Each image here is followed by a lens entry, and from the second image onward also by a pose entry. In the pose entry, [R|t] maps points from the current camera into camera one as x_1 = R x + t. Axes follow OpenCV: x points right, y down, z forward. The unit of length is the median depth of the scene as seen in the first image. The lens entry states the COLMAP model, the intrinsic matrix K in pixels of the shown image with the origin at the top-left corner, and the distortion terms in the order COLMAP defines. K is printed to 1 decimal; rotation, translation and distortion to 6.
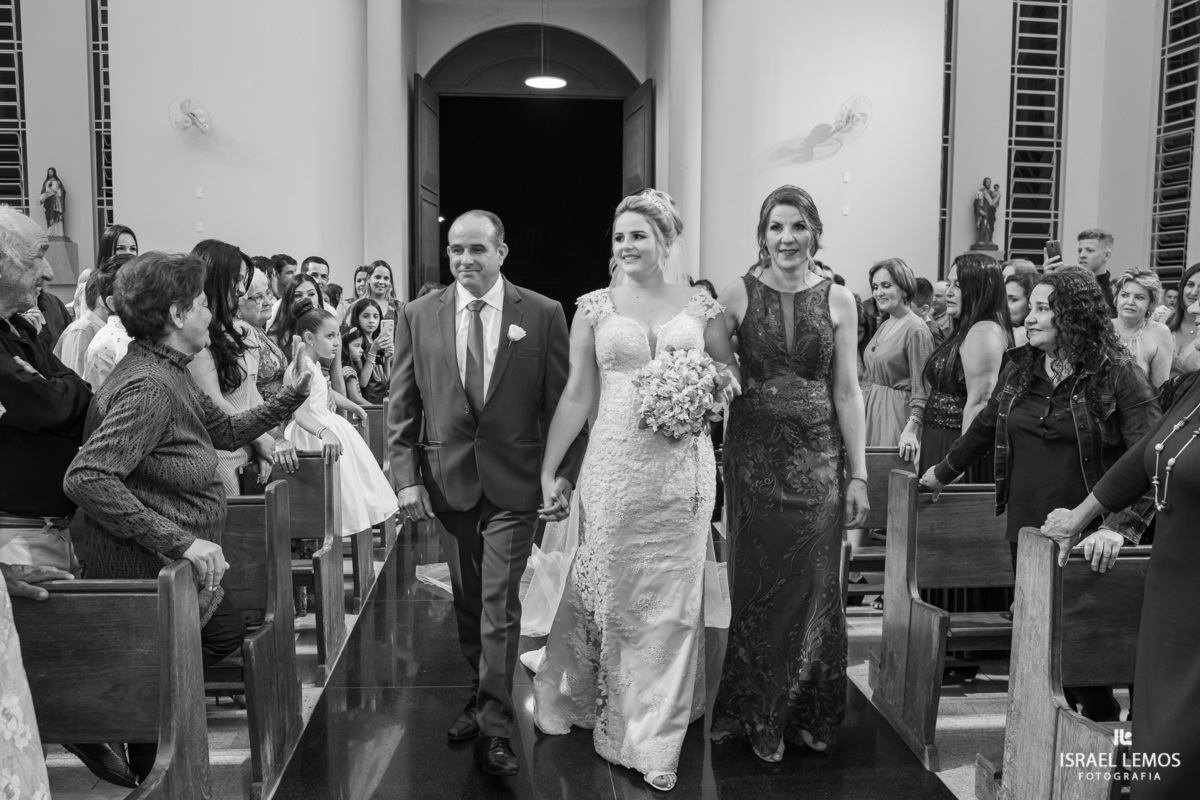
lens RADIAL K [[967.1, 0, 600.0], [0, 967.1, 400.0], [0, 0, 1]] dist [-0.111665, 0.079549]
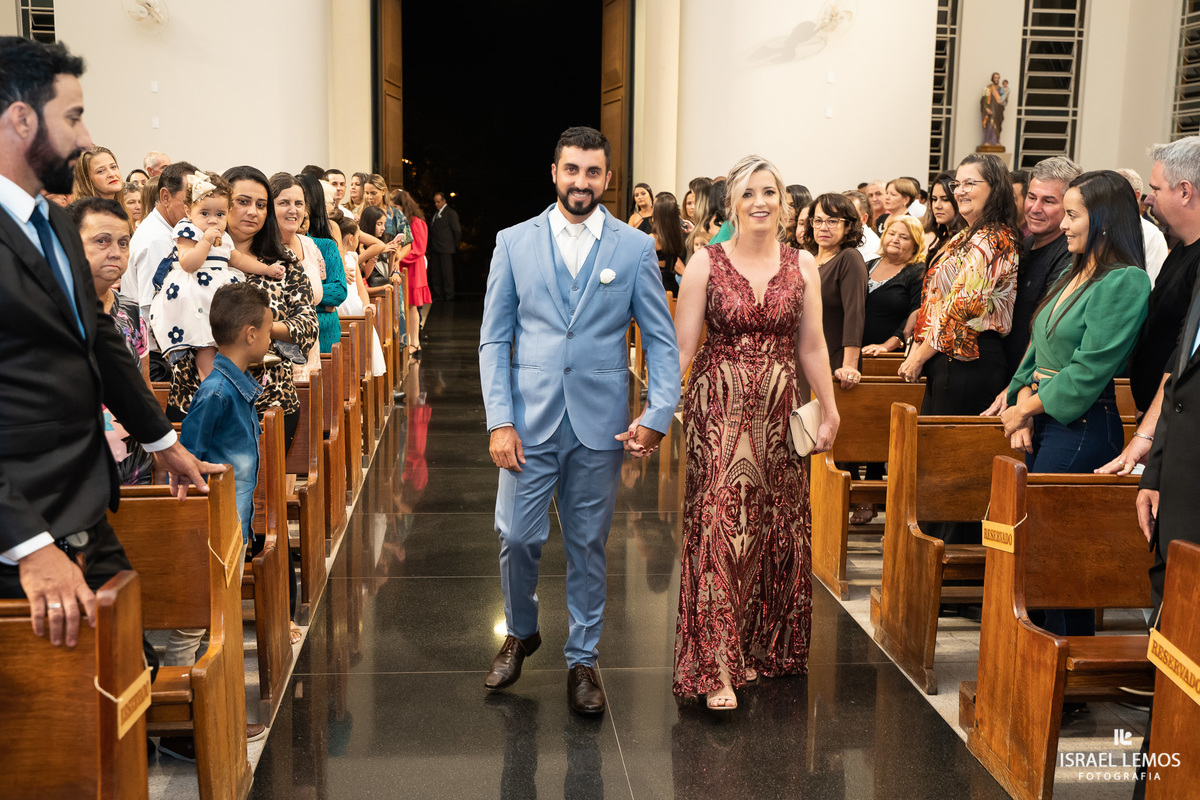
lens RADIAL K [[1333.4, 0, 600.0], [0, 1333.4, 400.0], [0, 0, 1]] dist [0.009441, 0.020941]
pose [[0.999956, 0.008964, -0.002594, 0.029357], [-0.008823, 0.998702, 0.050158, 0.022003], [0.003040, -0.050133, 0.998738, -0.317422]]
